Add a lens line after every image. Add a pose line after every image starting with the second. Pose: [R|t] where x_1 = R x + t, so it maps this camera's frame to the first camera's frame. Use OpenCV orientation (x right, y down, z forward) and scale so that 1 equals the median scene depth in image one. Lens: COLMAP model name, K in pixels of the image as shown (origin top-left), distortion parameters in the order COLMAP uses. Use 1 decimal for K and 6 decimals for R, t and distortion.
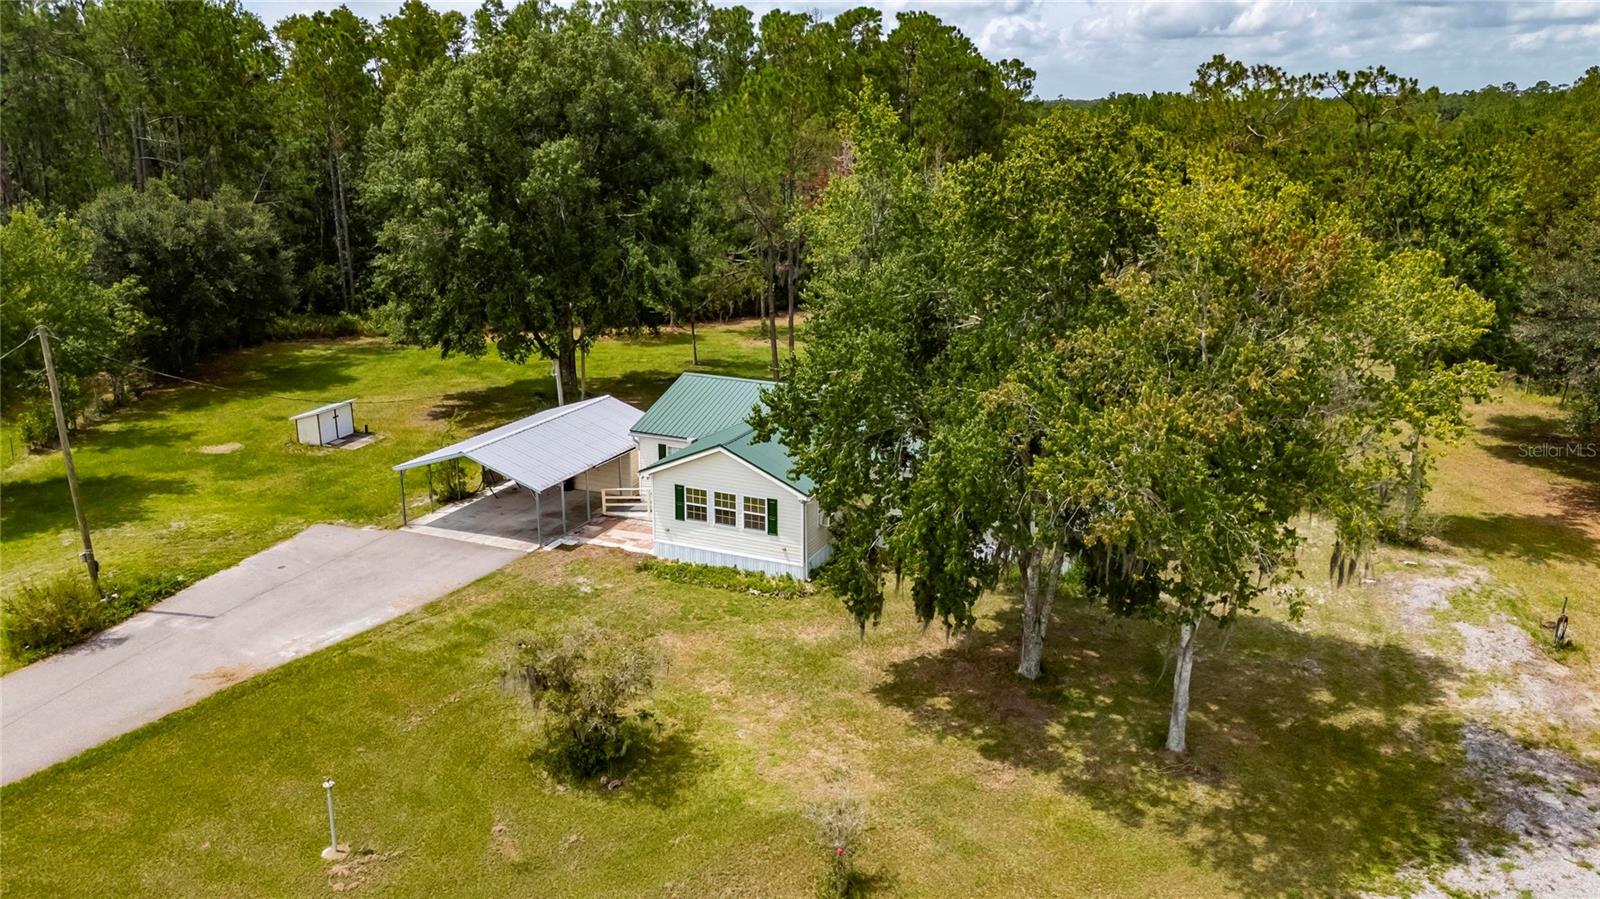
lens RADIAL K [[1175.5, 0, 807.4], [0, 1175.5, 449.9], [0, 0, 1]] dist [0.073072, -0.072725]
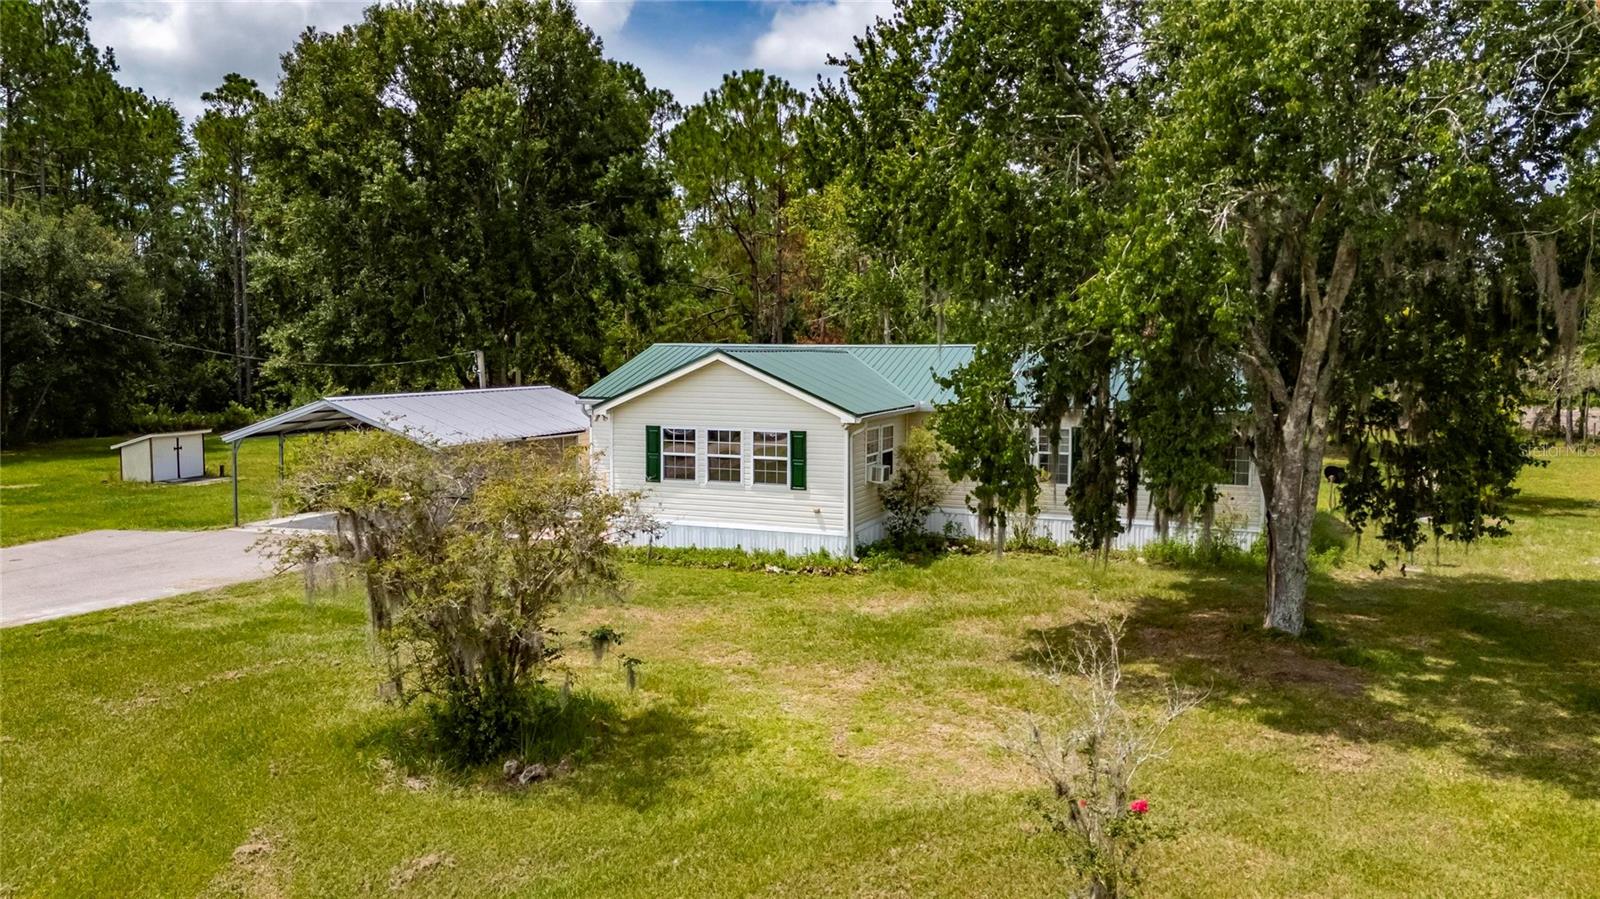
lens RADIAL K [[1169.3, 0, 807.9], [0, 1169.3, 454.5], [0, 0, 1]] dist [0.074752, -0.068466]
pose [[0.998945, -0.002569, 0.045858, -0.057818], [0.011292, 0.981529, -0.190982, 0.188927], [-0.044521, 0.191298, 0.980522, 0.392015]]
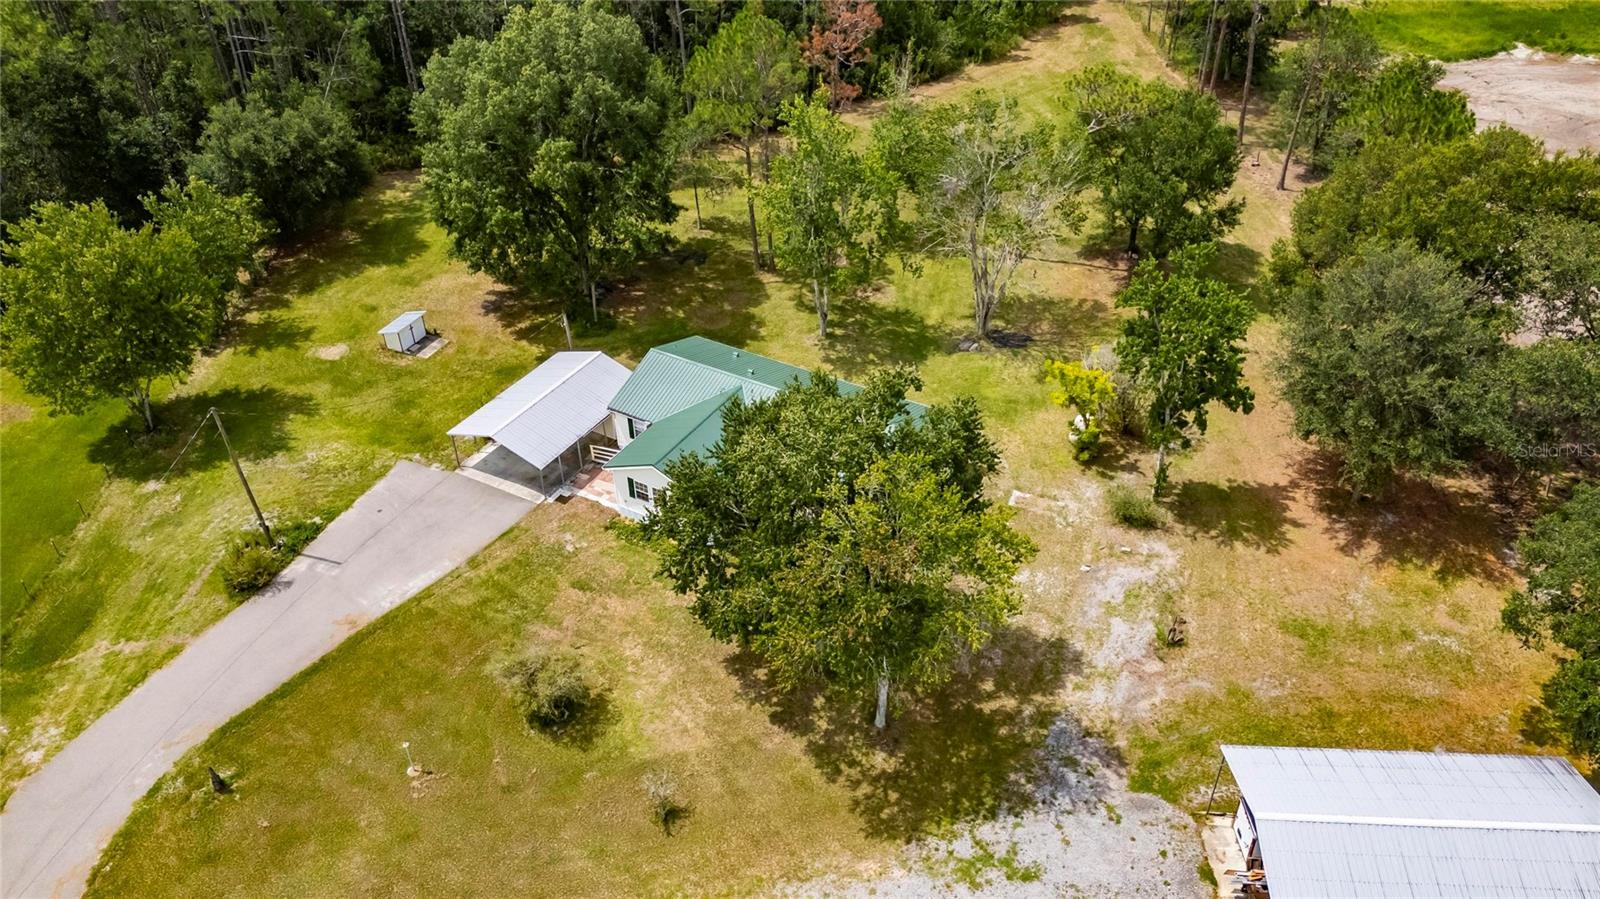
lens RADIAL K [[1175.5, 0, 807.4], [0, 1175.5, 449.9], [0, 0, 1]] dist [0.073072, -0.072725]
pose [[0.994612, 0.048009, -0.091881, 0.273463], [-0.012431, 0.935142, 0.354056, -0.585862], [0.102920, -0.351006, 0.930700, -0.382762]]
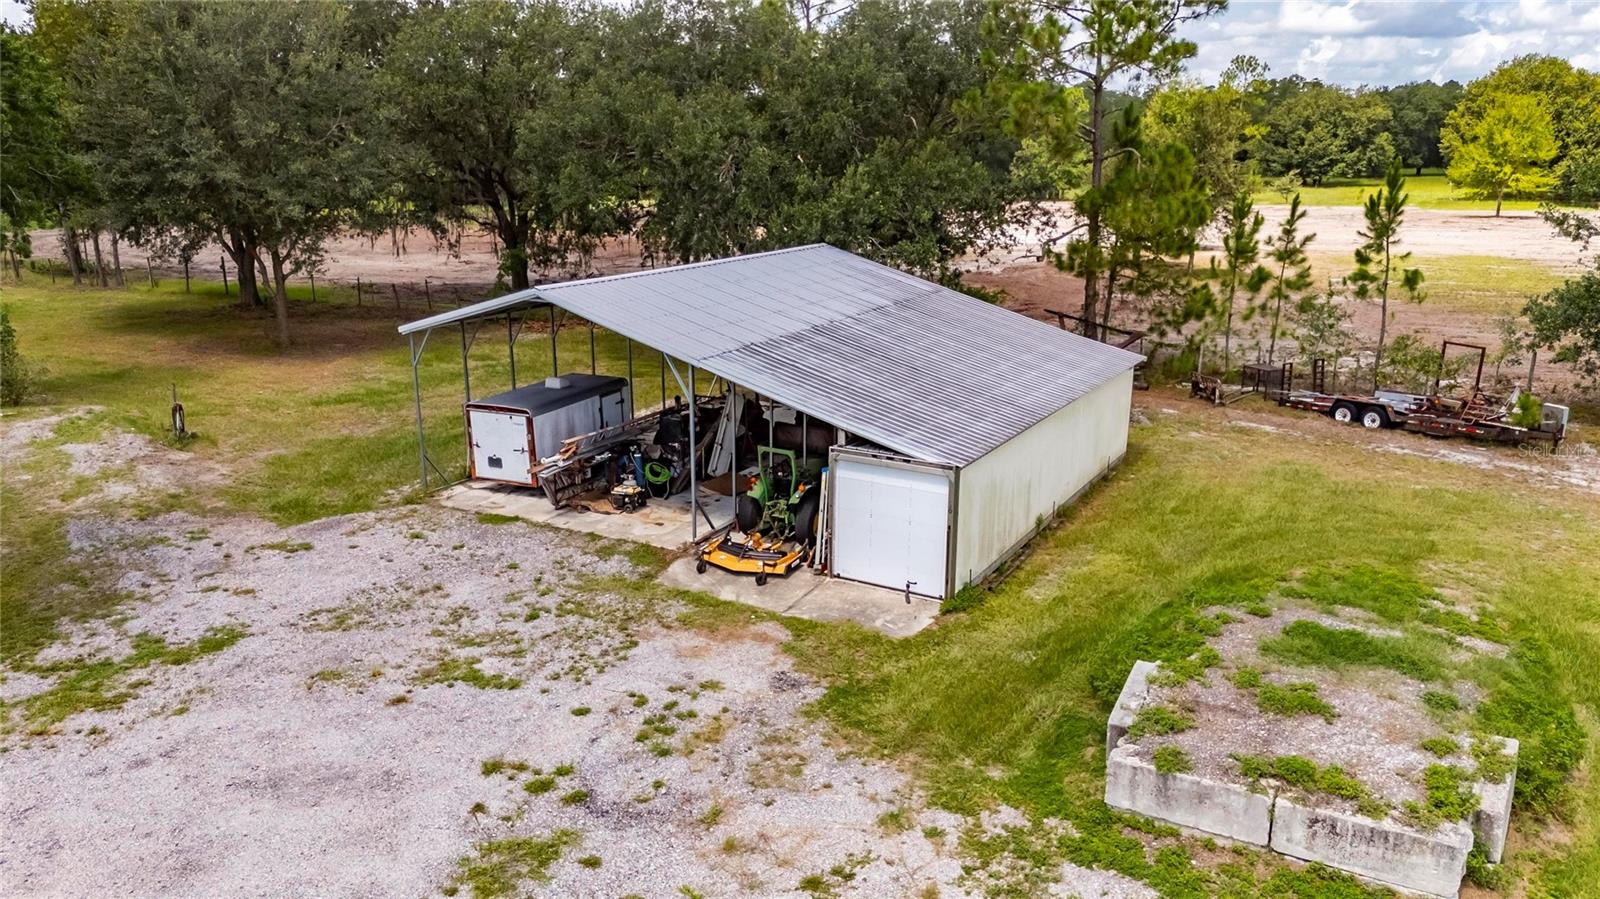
lens RADIAL K [[1175.5, 0, 807.4], [0, 1175.5, 449.9], [0, 0, 1]] dist [0.073072, -0.072725]
pose [[0.533076, -0.223265, 0.816078, 0.138113], [0.237084, 0.965329, 0.109230, 0.176490], [-0.812171, 0.135251, 0.567526, 0.105278]]
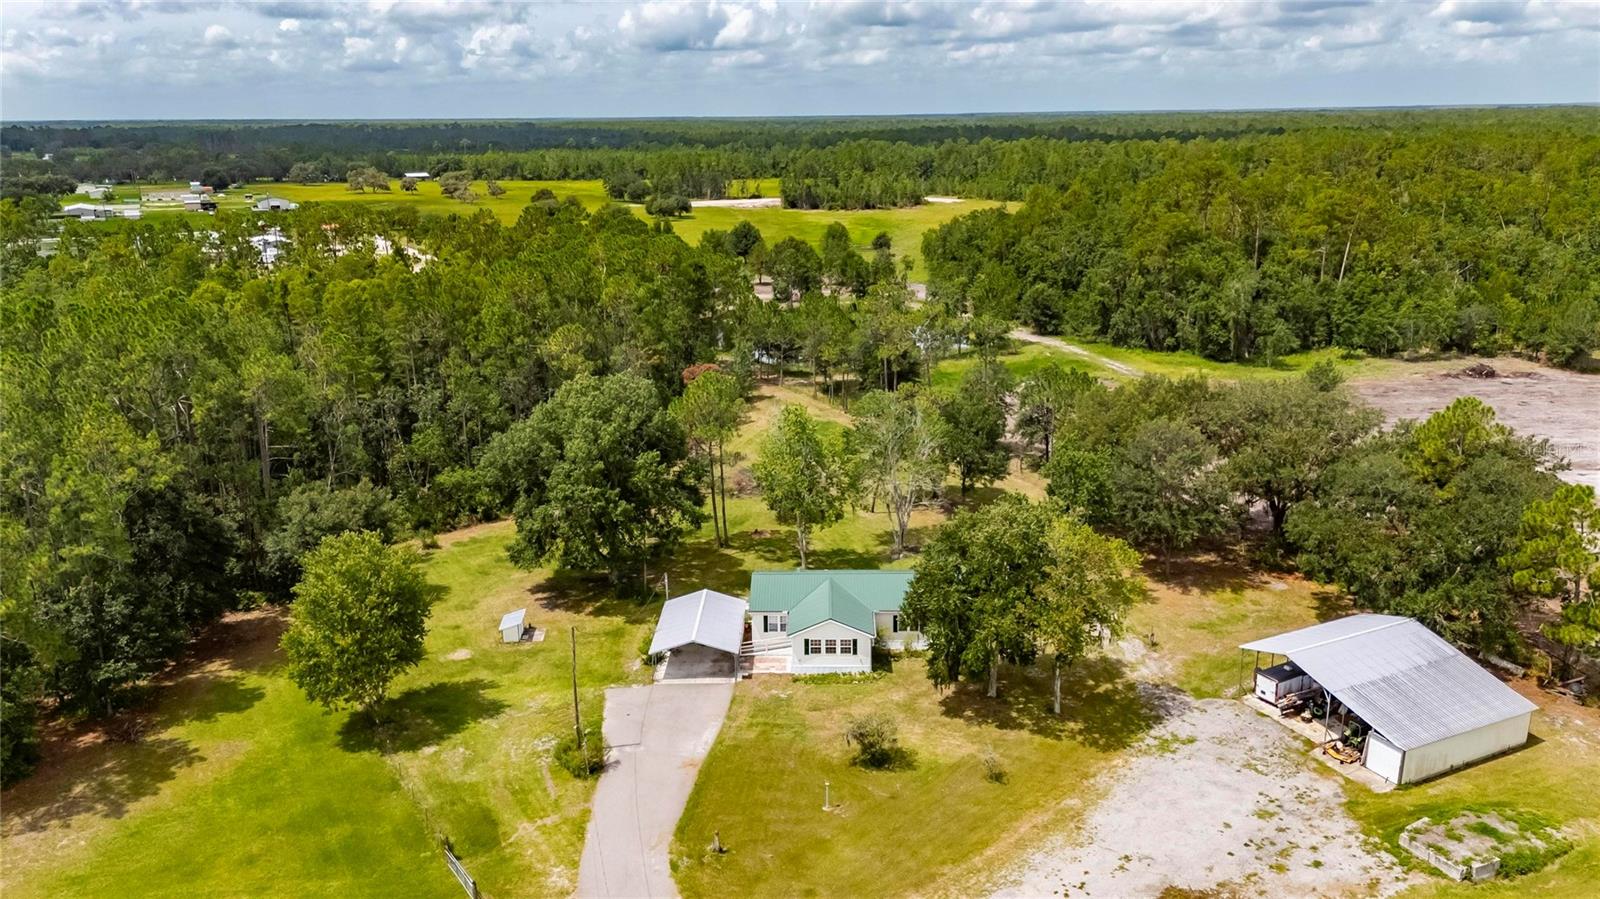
lens RADIAL K [[1175.5, 0, 807.4], [0, 1175.5, 449.9], [0, 0, 1]] dist [0.073072, -0.072725]
pose [[0.919545, -0.121912, 0.373597, -0.958906], [0.124282, 0.992087, 0.017838, -0.387863], [-0.372816, 0.030028, 0.927419, -1.112991]]
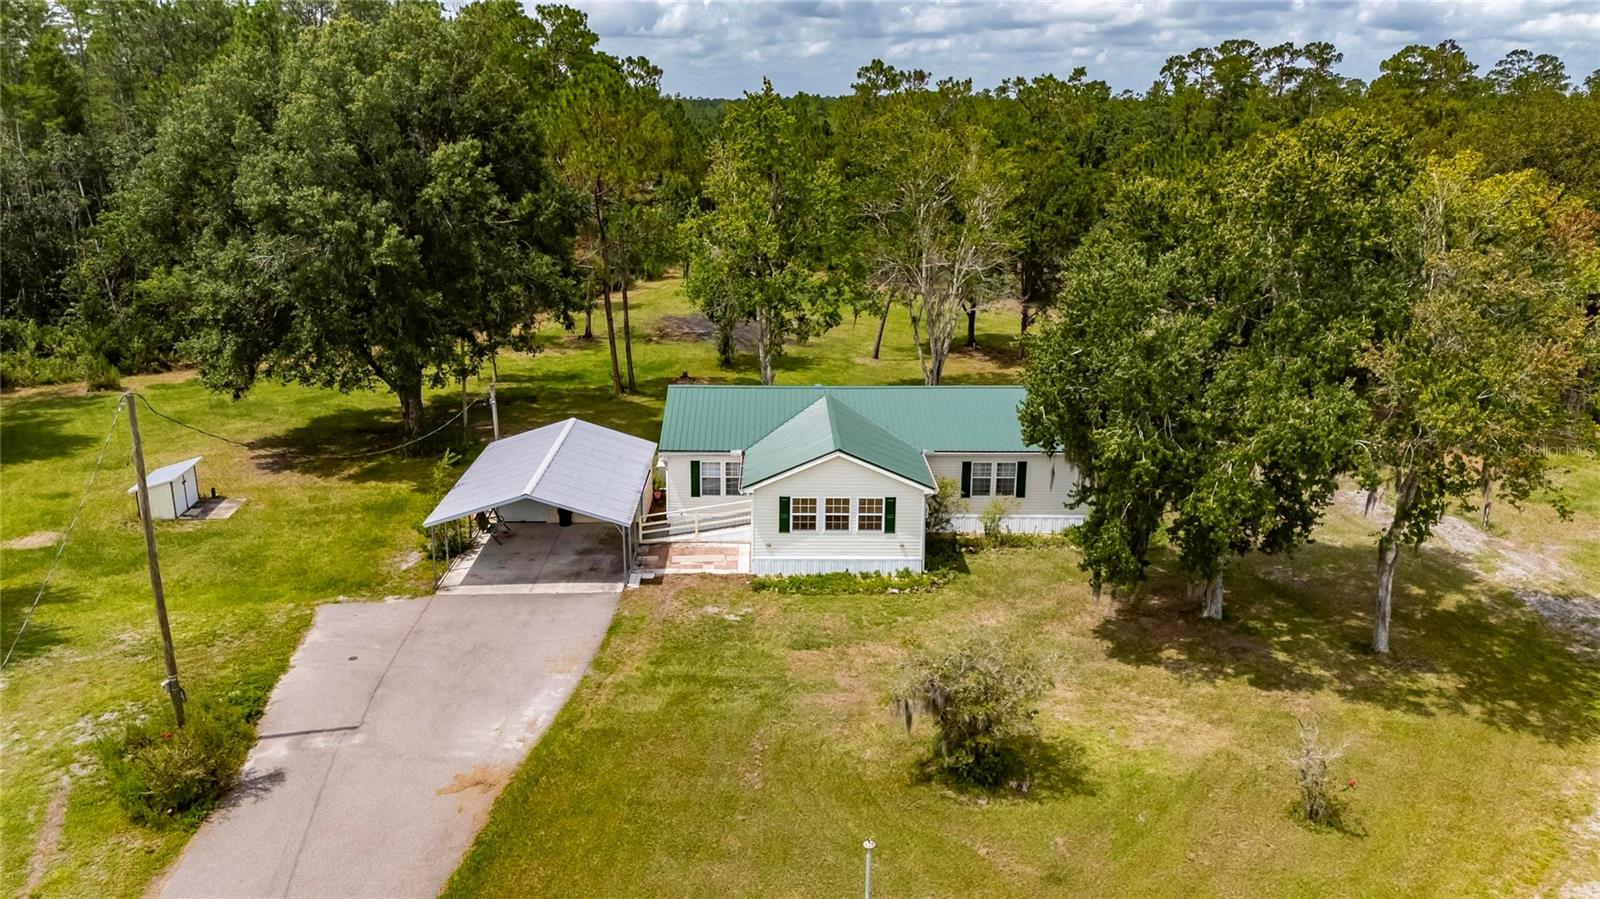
lens RADIAL K [[1175.5, 0, 807.4], [0, 1175.5, 449.9], [0, 0, 1]] dist [0.073072, -0.072725]
pose [[0.901516, -0.115962, 0.416918, -0.541537], [0.114375, 0.993018, 0.028882, -0.038041], [-0.417357, 0.021647, 0.908485, 0.120213]]
